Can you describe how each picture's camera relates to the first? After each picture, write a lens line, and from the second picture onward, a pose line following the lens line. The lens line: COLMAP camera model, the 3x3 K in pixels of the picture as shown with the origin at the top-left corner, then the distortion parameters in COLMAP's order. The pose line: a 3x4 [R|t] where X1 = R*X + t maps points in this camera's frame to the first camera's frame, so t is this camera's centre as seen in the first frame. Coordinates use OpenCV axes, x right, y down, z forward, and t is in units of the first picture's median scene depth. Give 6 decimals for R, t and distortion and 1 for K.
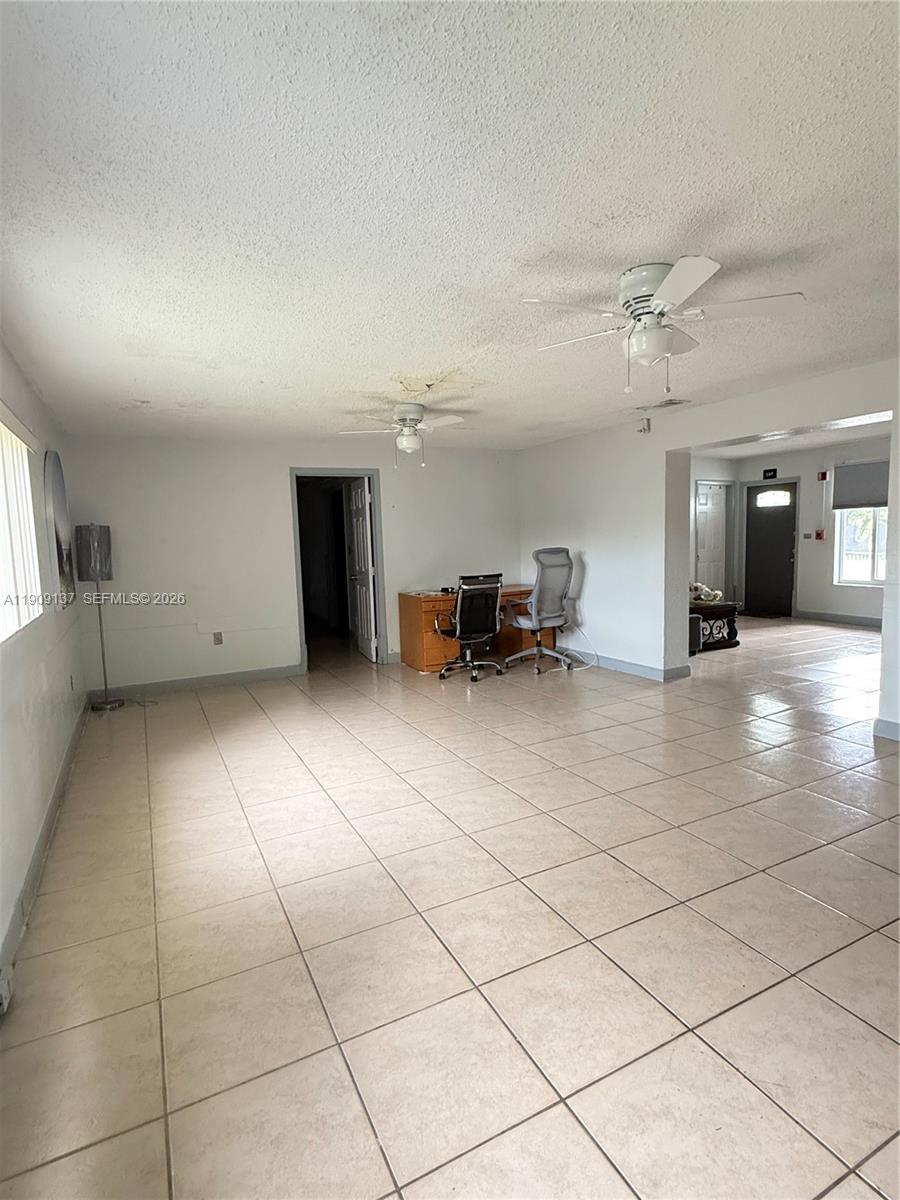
lens RADIAL K [[616.2, 0, 448.7], [0, 616.2, 602.8], [0, 0, 1]] dist [0.000842, 0.000161]
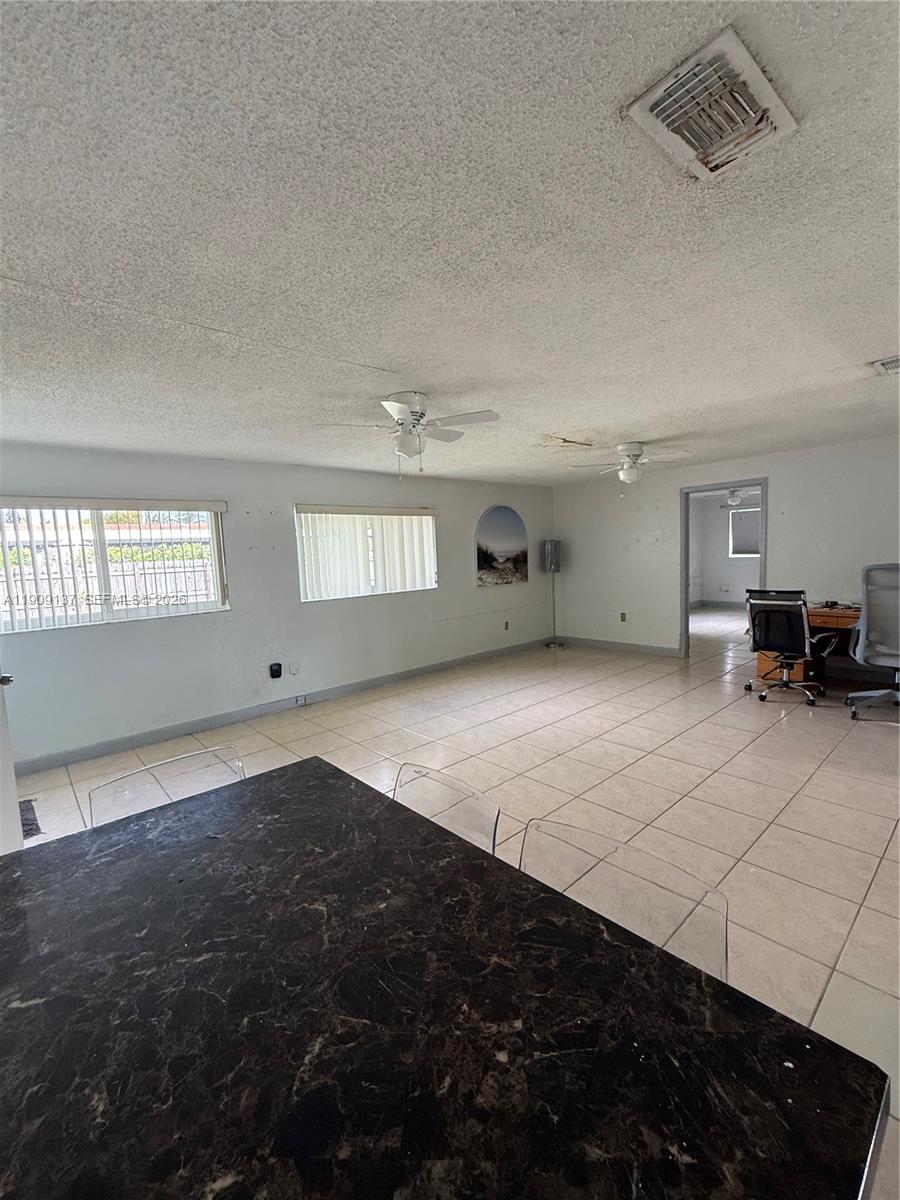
lens RADIAL K [[482.1, 0, 447.2], [0, 482.1, 595.5], [0, 0, 1]] dist [-0.003558, -0.000228]
pose [[0.265754, 0.105024, -0.958303, 0.743311], [-0.065505, 0.993718, 0.090740, -0.084841], [0.961813, 0.038659, 0.270964, 0.385384]]
